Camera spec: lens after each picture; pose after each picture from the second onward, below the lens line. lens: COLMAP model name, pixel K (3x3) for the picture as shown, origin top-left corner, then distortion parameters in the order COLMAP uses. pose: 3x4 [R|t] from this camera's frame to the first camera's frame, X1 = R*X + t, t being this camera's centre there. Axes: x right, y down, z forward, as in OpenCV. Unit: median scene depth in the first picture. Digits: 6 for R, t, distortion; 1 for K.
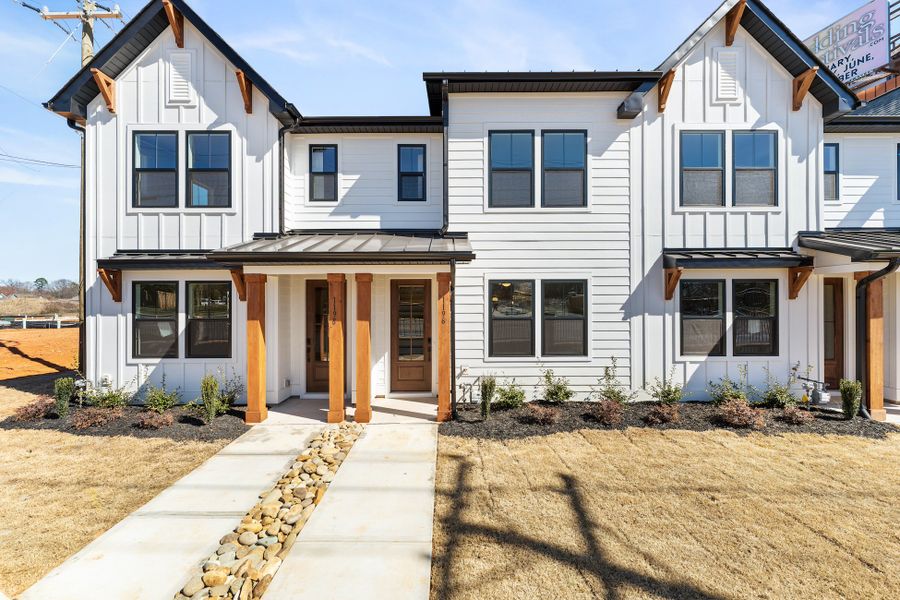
lens RADIAL K [[351.7, 0, 449.7], [0, 351.7, 284.8], [0, 0, 1]] dist [0.002057, -0.000176]
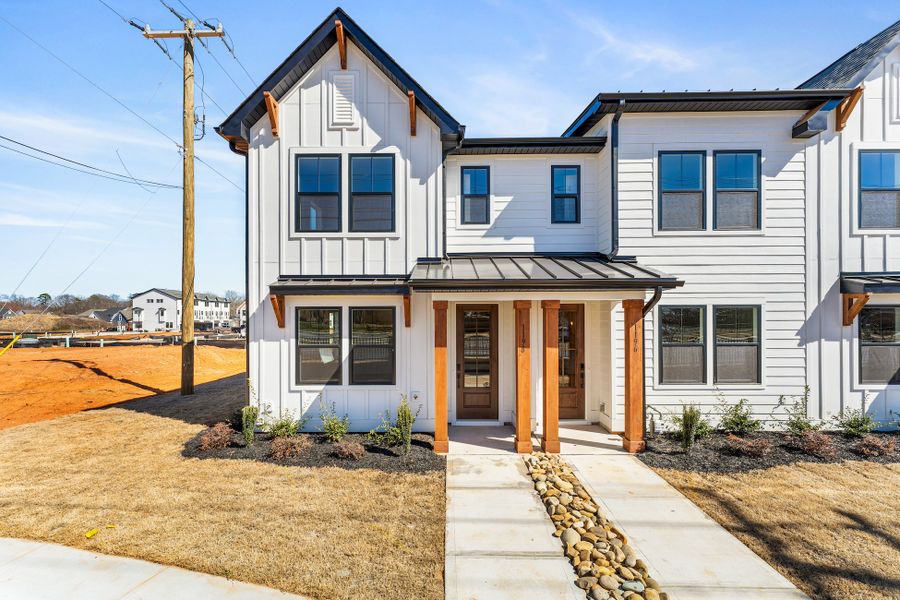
lens RADIAL K [[359.5, 0, 455.0], [0, 359.5, 301.3], [0, 0, 1]] dist [0.001780, 0.000075]
pose [[0.999913, -0.000881, -0.013166, -0.439378], [0.000920, 0.999995, 0.002975, -0.028421], [0.013163, -0.002987, 0.999909, -0.000613]]
